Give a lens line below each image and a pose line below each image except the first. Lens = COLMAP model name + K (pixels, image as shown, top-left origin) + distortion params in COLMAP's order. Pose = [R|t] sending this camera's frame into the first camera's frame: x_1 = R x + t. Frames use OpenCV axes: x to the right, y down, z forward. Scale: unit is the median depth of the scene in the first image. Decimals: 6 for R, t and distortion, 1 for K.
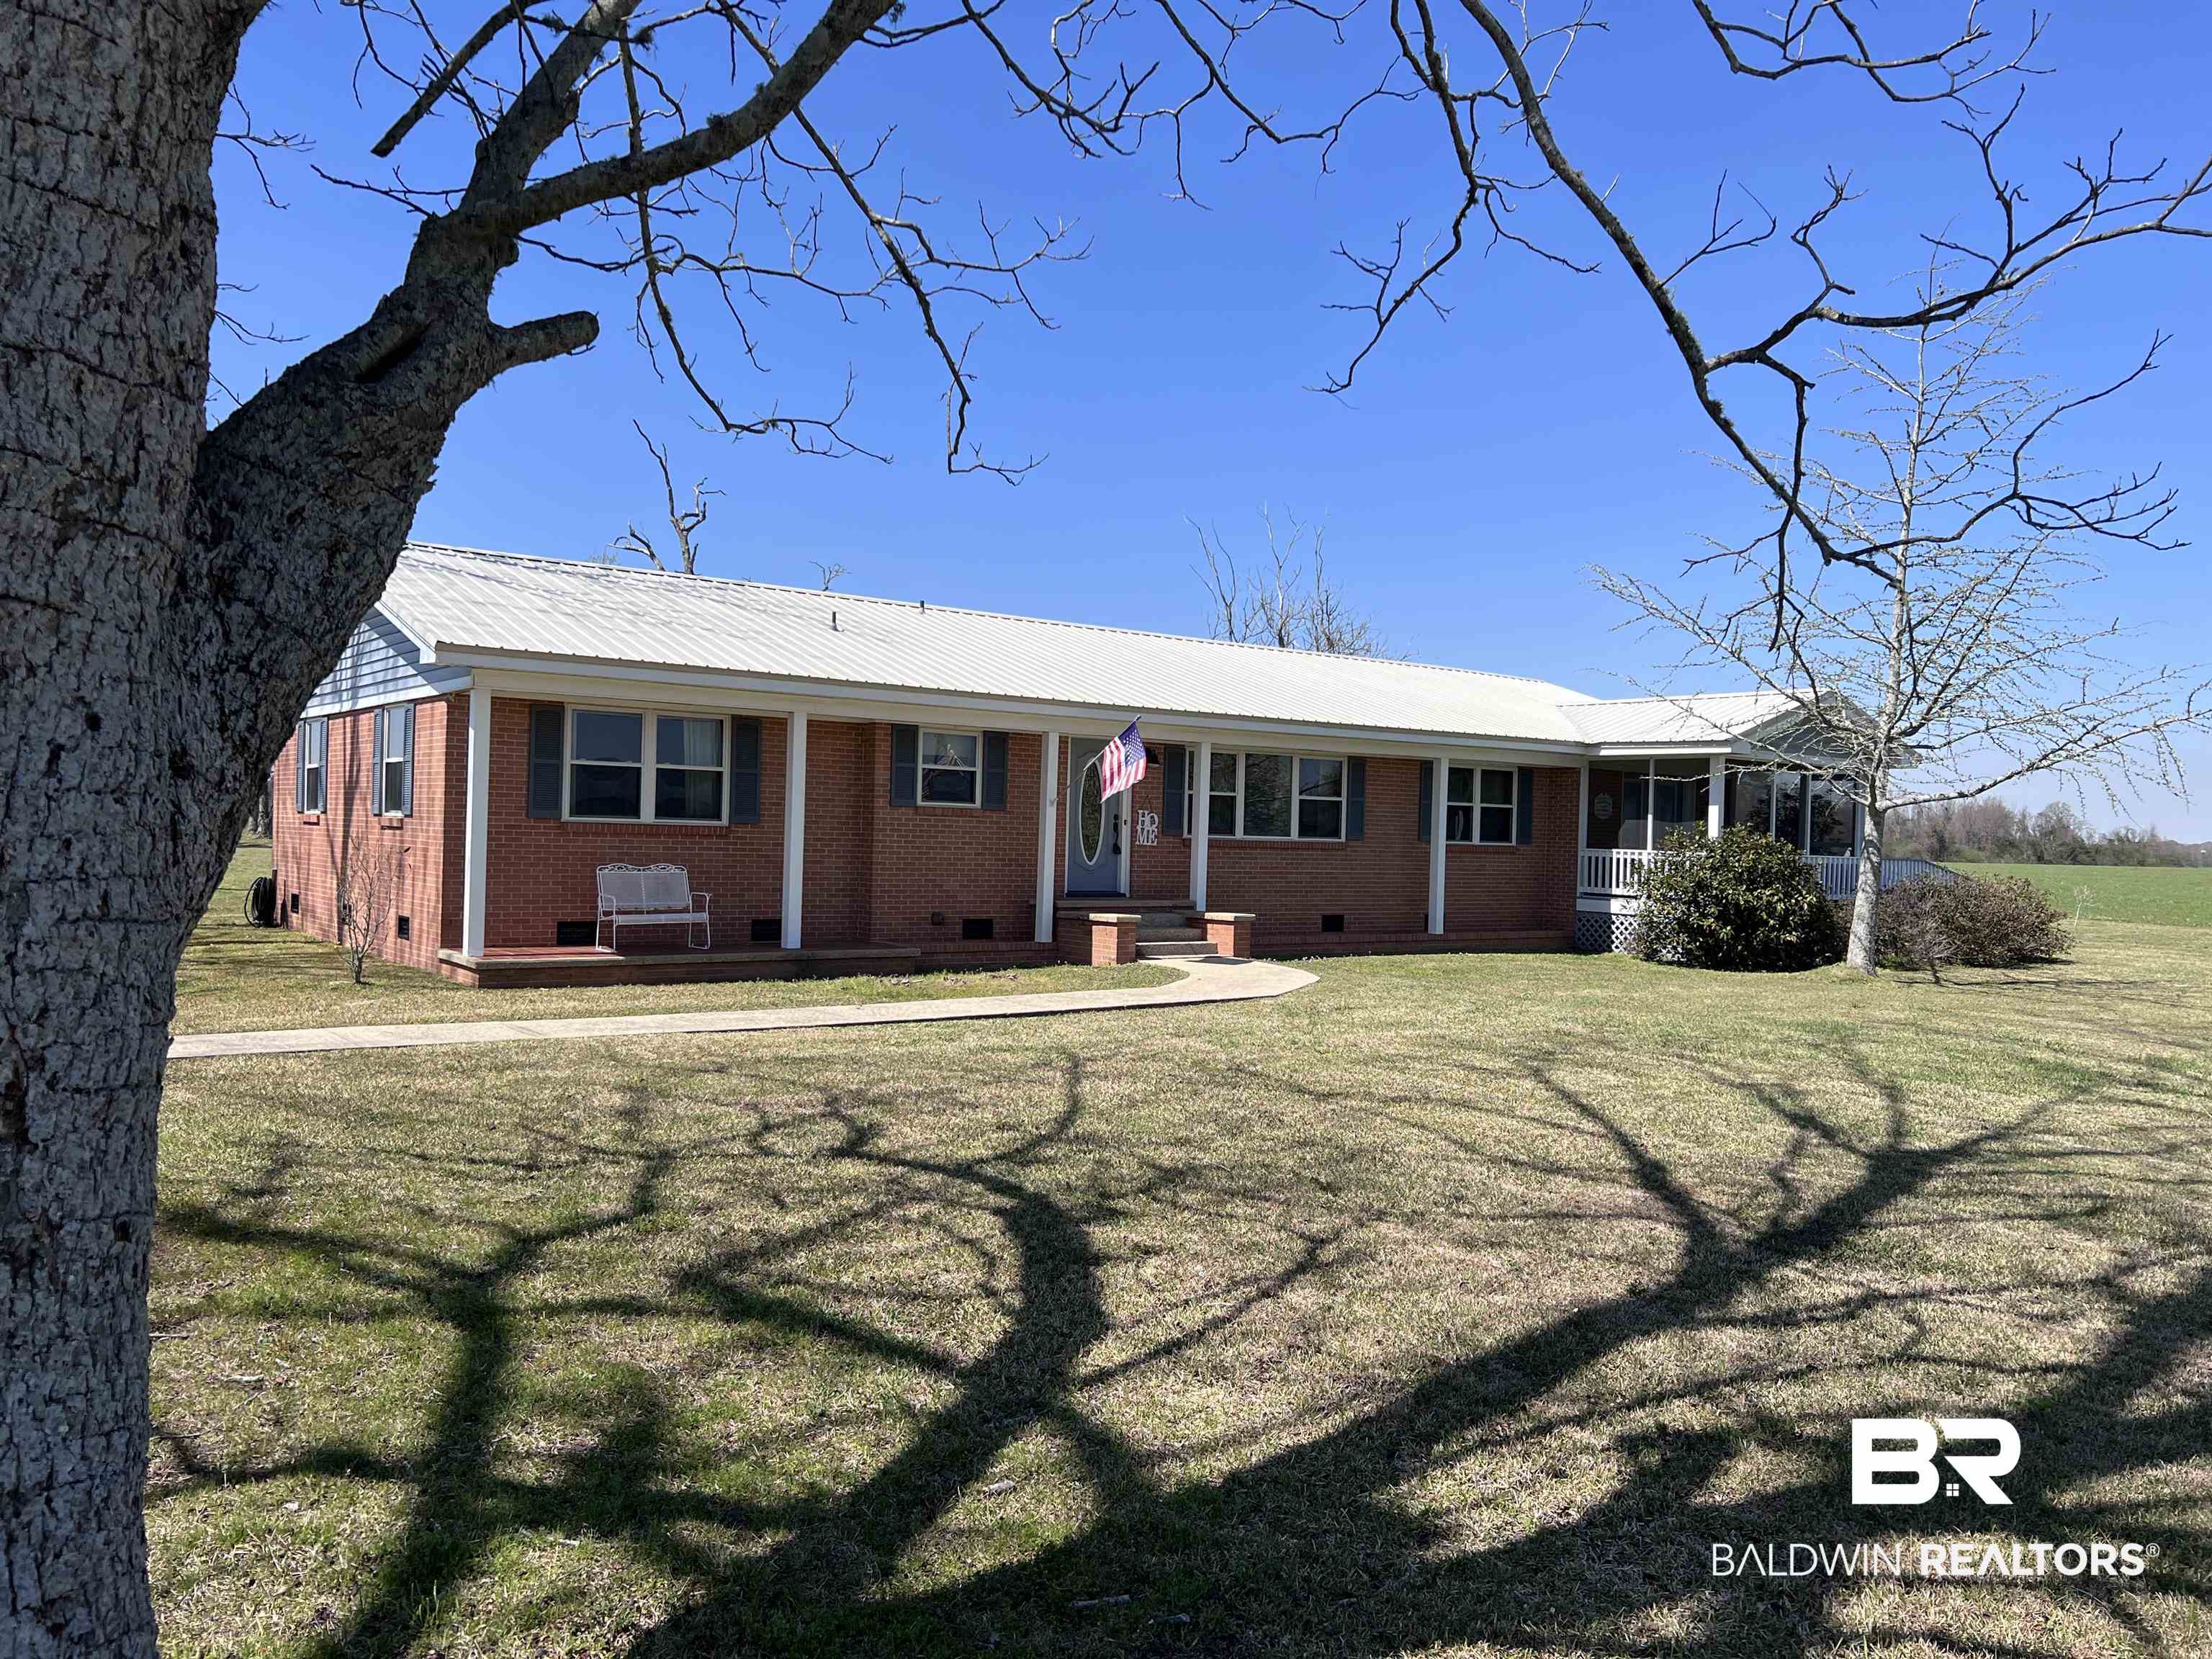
lens RADIAL K [[1658.7, 0, 1116.2], [0, 1658.7, 834.3], [0, 0, 1]] dist [0.022630, -0.028443]
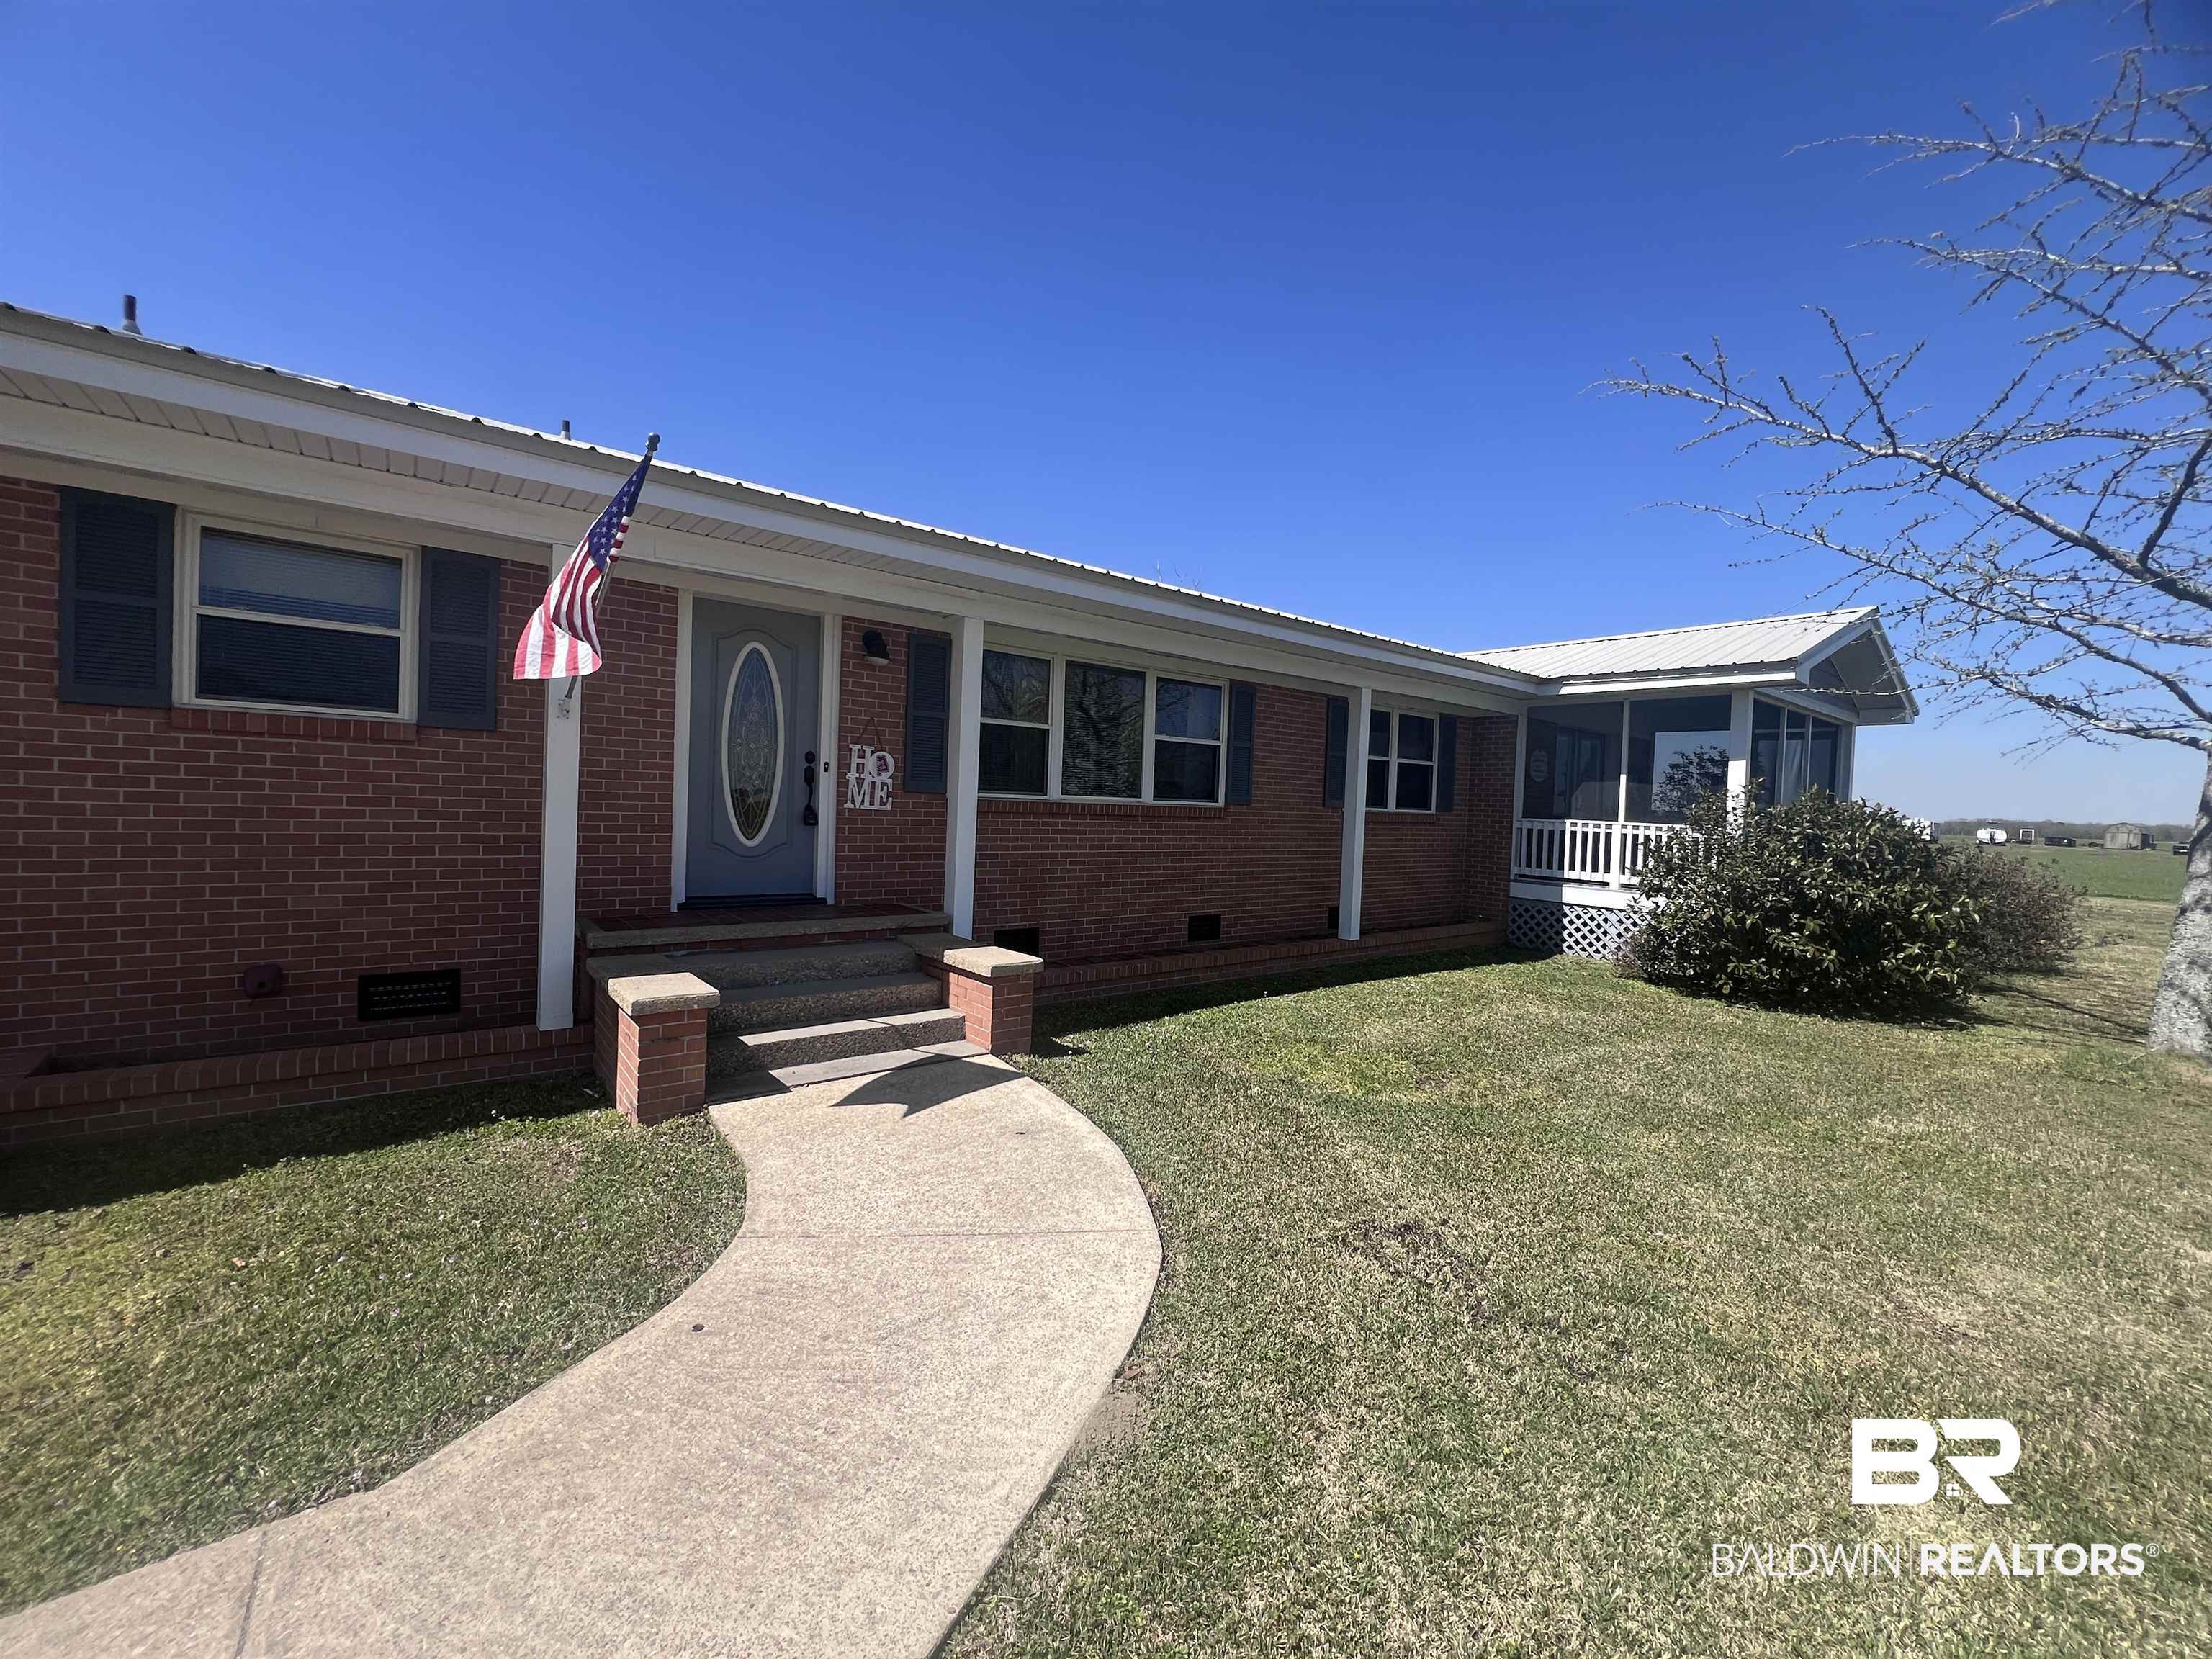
lens RADIAL K [[883.3, 0, 1099.1], [0, 883.3, 827.0], [0, 0, 1]] dist [-0.000611, 0.000632]
pose [[0.999837, 0.010101, 0.014963, 0.096750], [-0.010526, 0.999535, 0.028615, 0.003418], [-0.014667, -0.028768, 0.999479, 0.757505]]
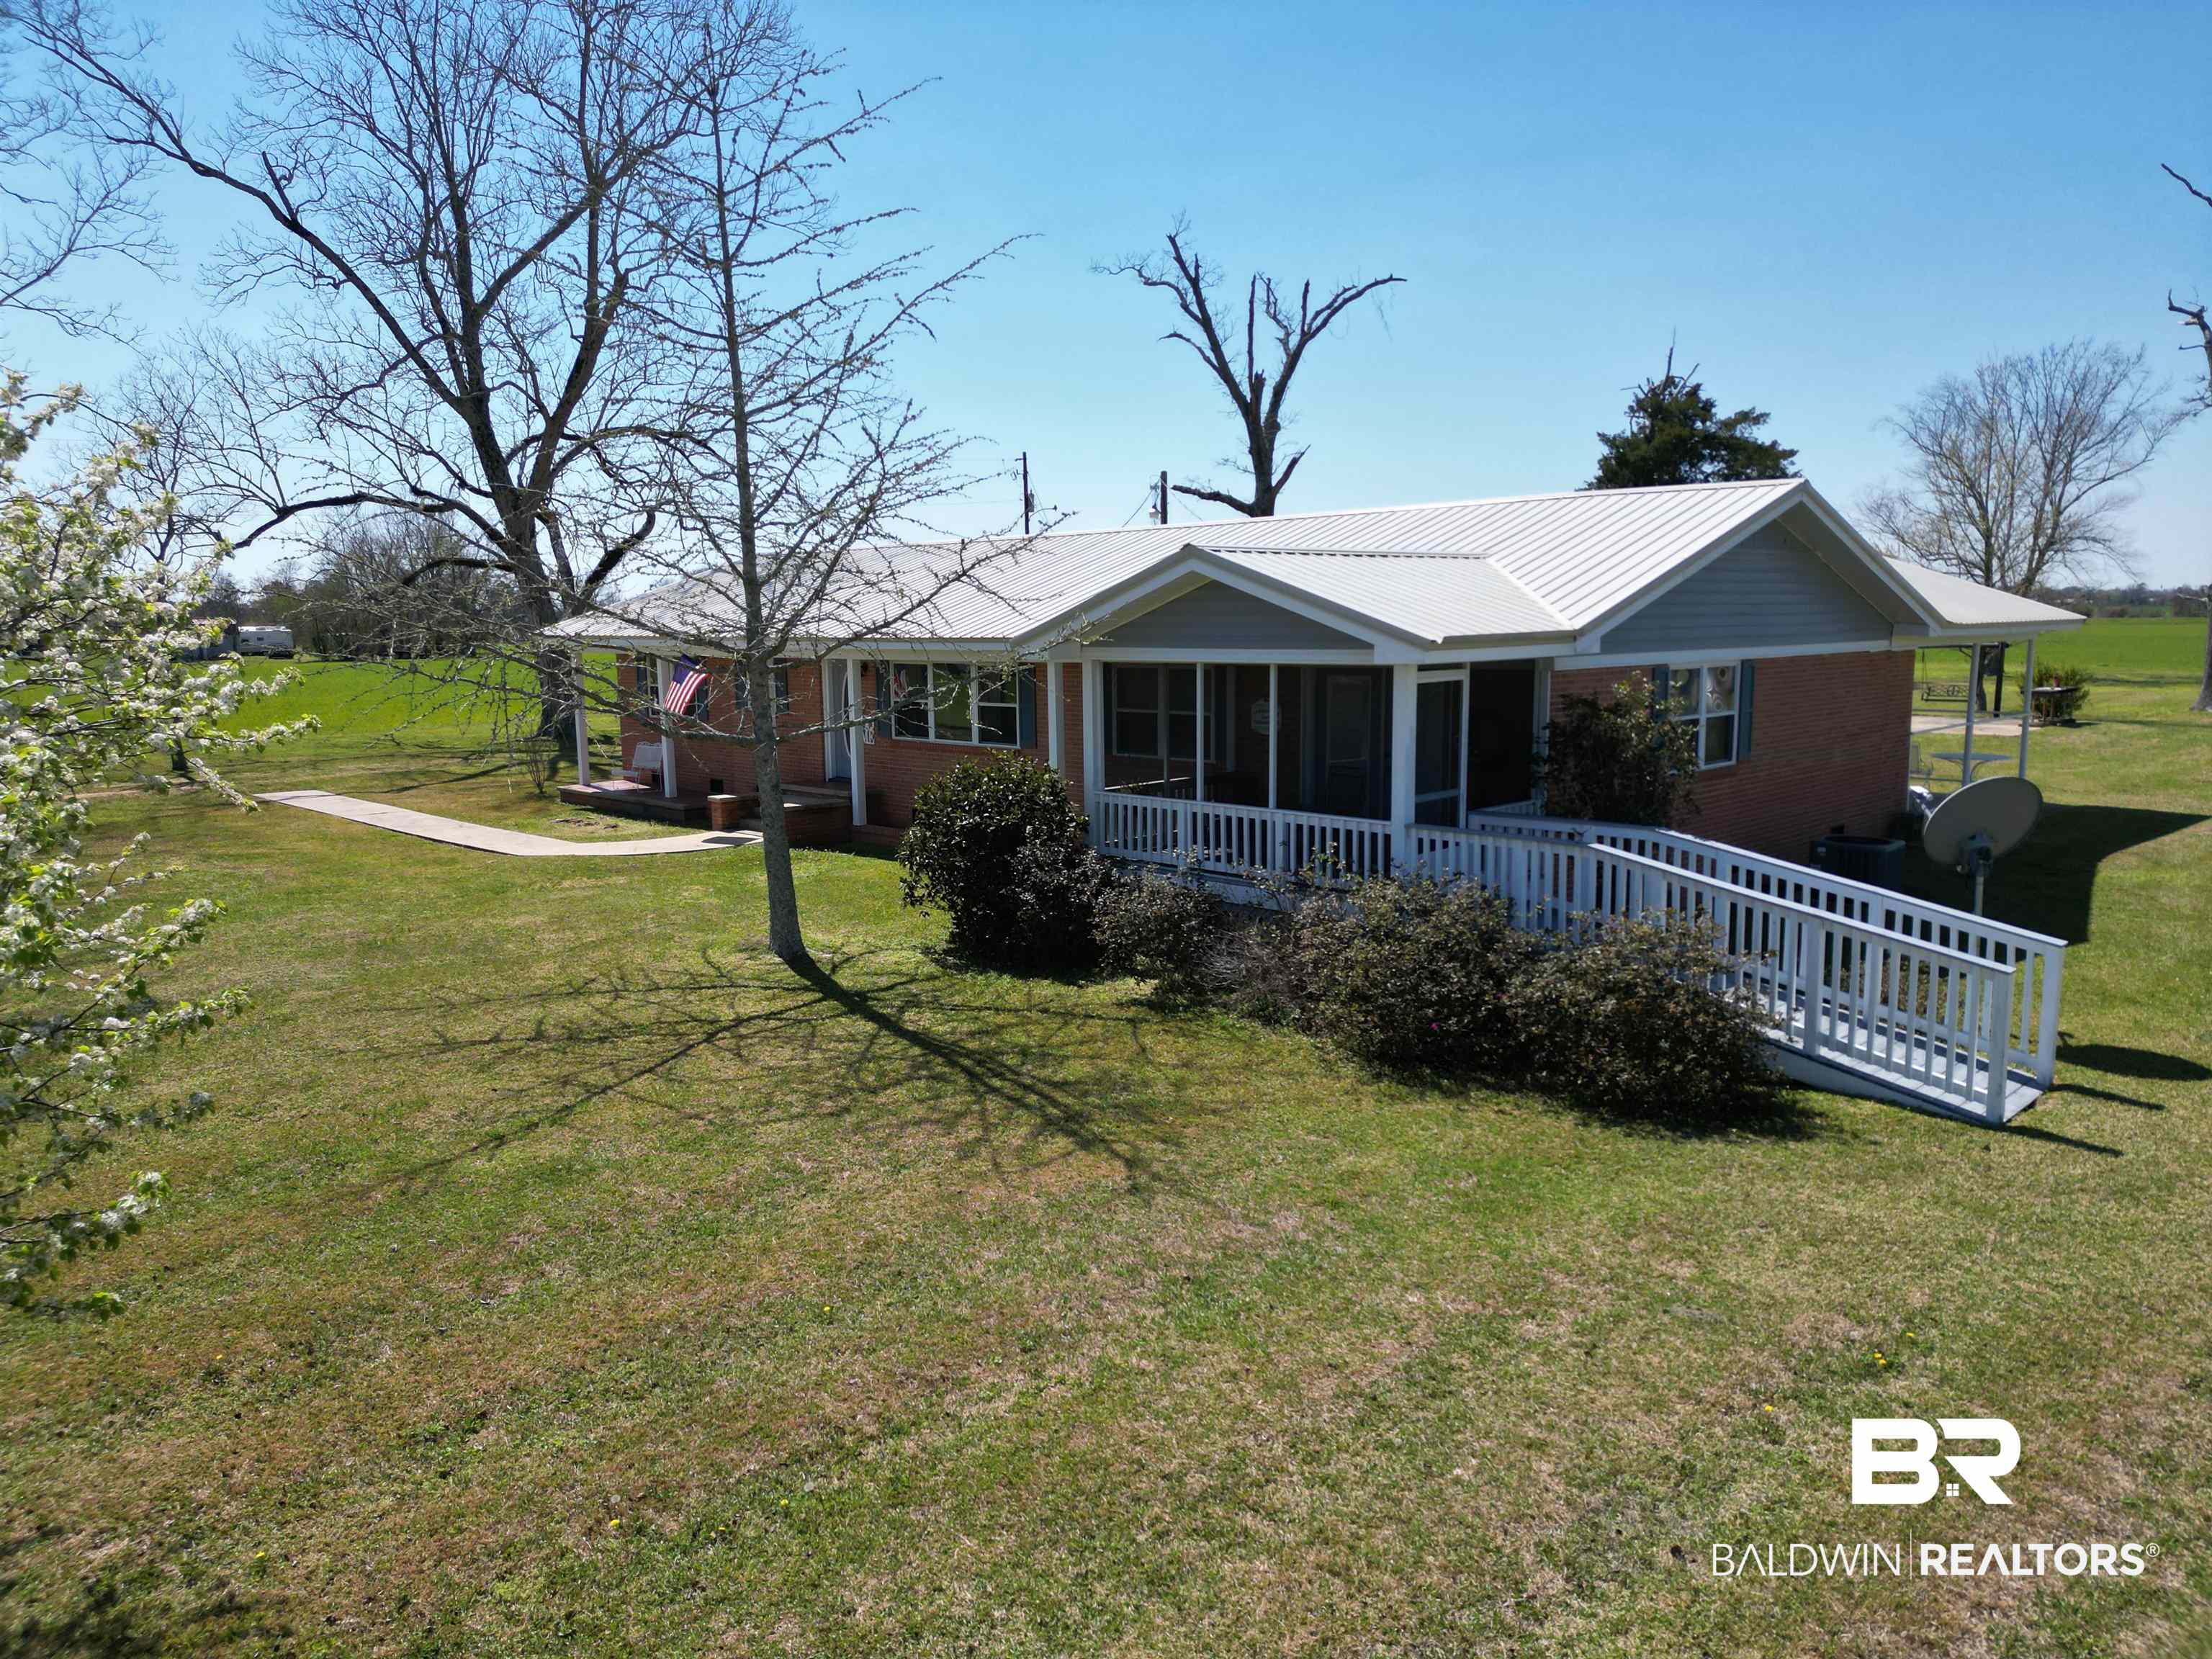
lens RADIAL K [[1543.5, 0, 1108.0], [0, 1543.5, 829.0], [0, 0, 1]] dist [0.065827, -0.054988]
pose [[0.124902, 0.102628, -0.986847, 1.238623], [0.017003, 0.994268, 0.105552, -0.051202], [0.992023, -0.029964, 0.122441, 1.109049]]
